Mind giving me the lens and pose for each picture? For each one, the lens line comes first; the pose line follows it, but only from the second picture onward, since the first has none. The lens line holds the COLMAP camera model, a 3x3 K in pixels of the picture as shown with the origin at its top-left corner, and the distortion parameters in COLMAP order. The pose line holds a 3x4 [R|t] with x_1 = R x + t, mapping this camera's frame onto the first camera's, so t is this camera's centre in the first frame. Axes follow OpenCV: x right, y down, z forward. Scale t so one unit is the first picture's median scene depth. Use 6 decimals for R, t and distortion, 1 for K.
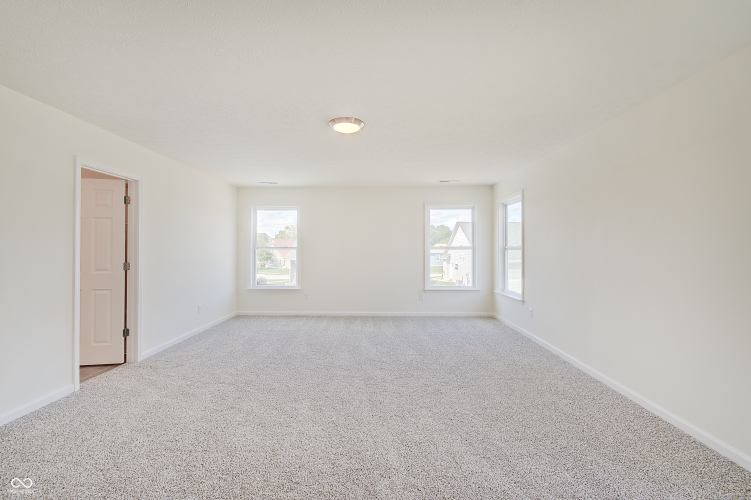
lens RADIAL K [[325.1, 0, 370.7], [0, 325.1, 250.2], [0, 0, 1]] dist [0.003884, -0.004125]
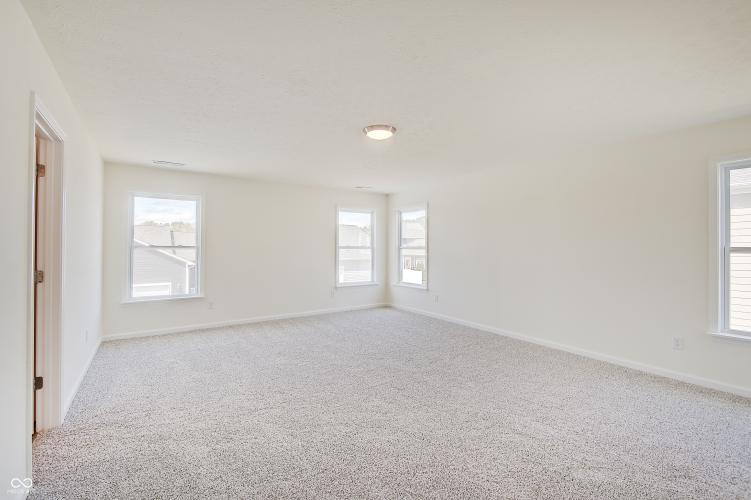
lens RADIAL K [[325.1, 0, 368.3], [0, 325.1, 246.8], [0, 0, 1]] dist [0.003884, -0.004125]
pose [[0.813018, 0.003426, 0.582229, -0.371339], [0.000557, 0.999978, -0.006662, -0.001928], [-0.582239, 0.005741, 0.812998, 0.080352]]
